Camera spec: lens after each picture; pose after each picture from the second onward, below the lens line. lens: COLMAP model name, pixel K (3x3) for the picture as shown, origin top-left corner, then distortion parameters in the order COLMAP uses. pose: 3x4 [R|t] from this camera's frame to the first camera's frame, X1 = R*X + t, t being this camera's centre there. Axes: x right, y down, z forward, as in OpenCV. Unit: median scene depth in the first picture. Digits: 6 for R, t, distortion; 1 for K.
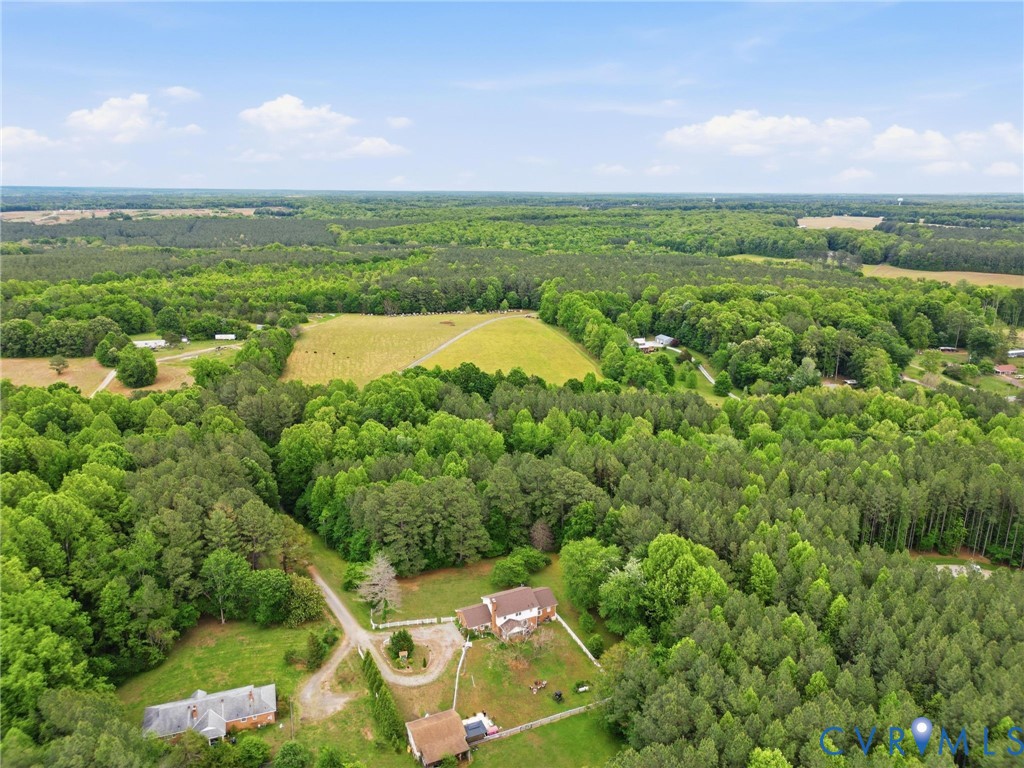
lens RADIAL K [[713.7, 0, 512.0], [0, 713.7, 384.0], [0, 0, 1]] dist [0.062627, -0.054314]
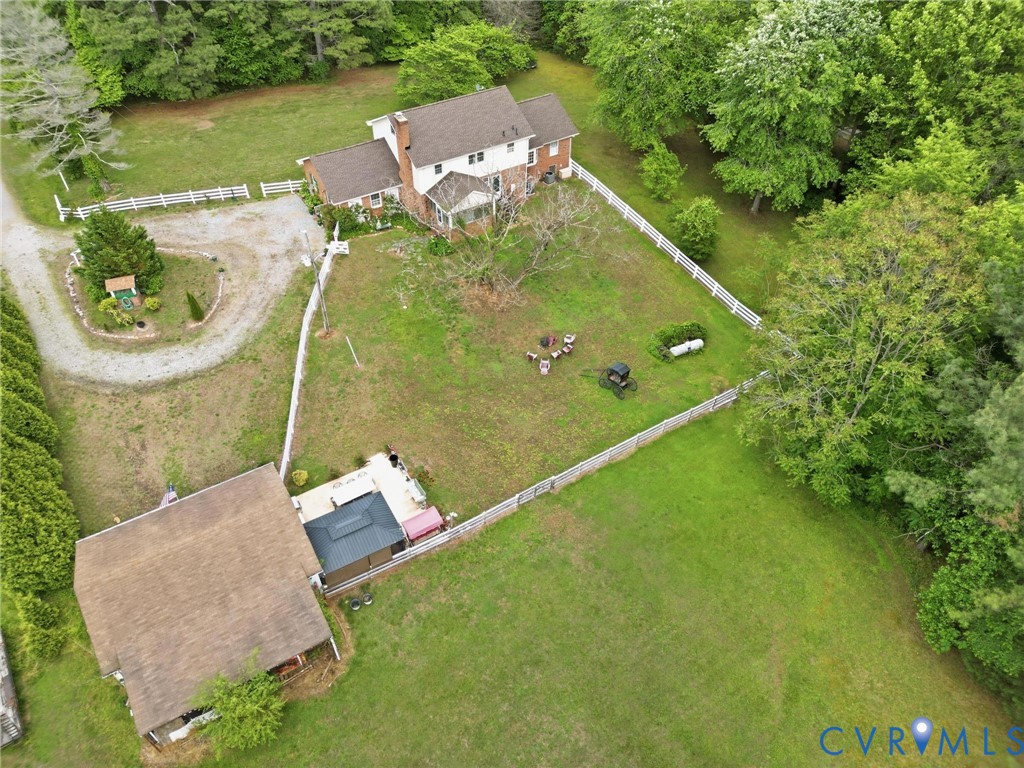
lens RADIAL K [[713.7, 0, 512.0], [0, 713.7, 384.0], [0, 0, 1]] dist [0.062627, -0.054314]
pose [[0.994809, -0.073363, 0.070516, -0.006742], [0.028633, 0.866793, 0.497845, 0.251403], [-0.097646, -0.493242, 0.864394, 0.666234]]
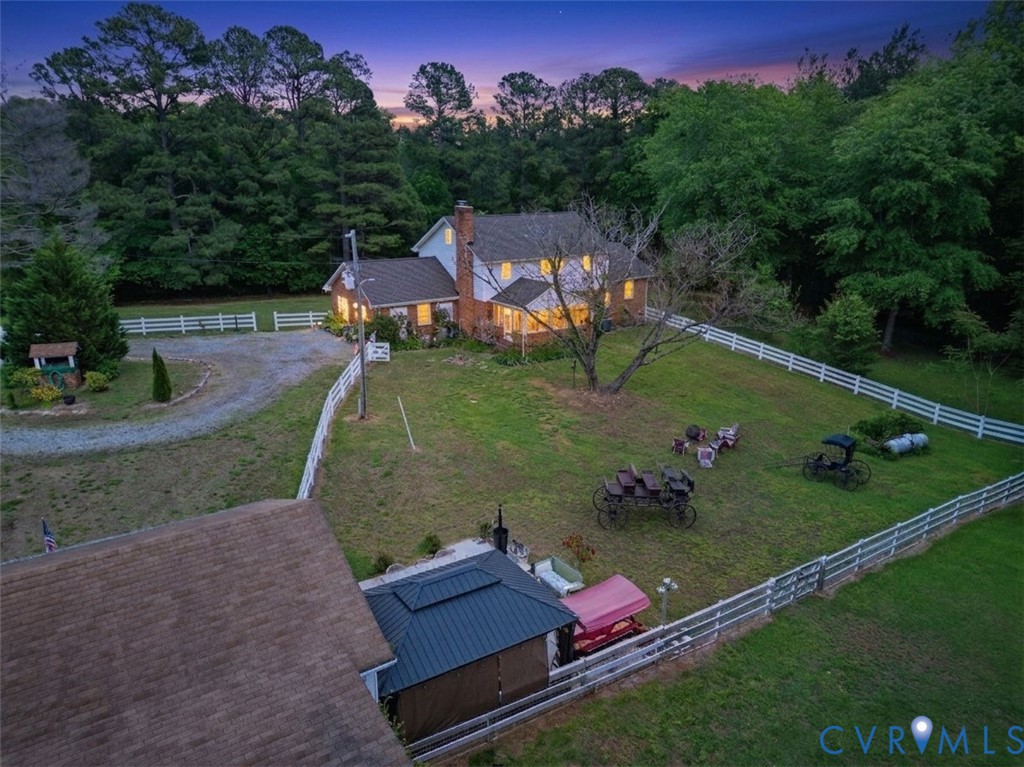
lens RADIAL K [[713.7, 0, 512.0], [0, 713.7, 383.5], [0, 0, 1]] dist [0.062627, -0.054314]
pose [[0.989817, -0.043072, 0.135676, -0.047767], [0.039580, 0.998815, 0.028334, 0.370435], [-0.136735, -0.022675, 0.990348, 0.749004]]
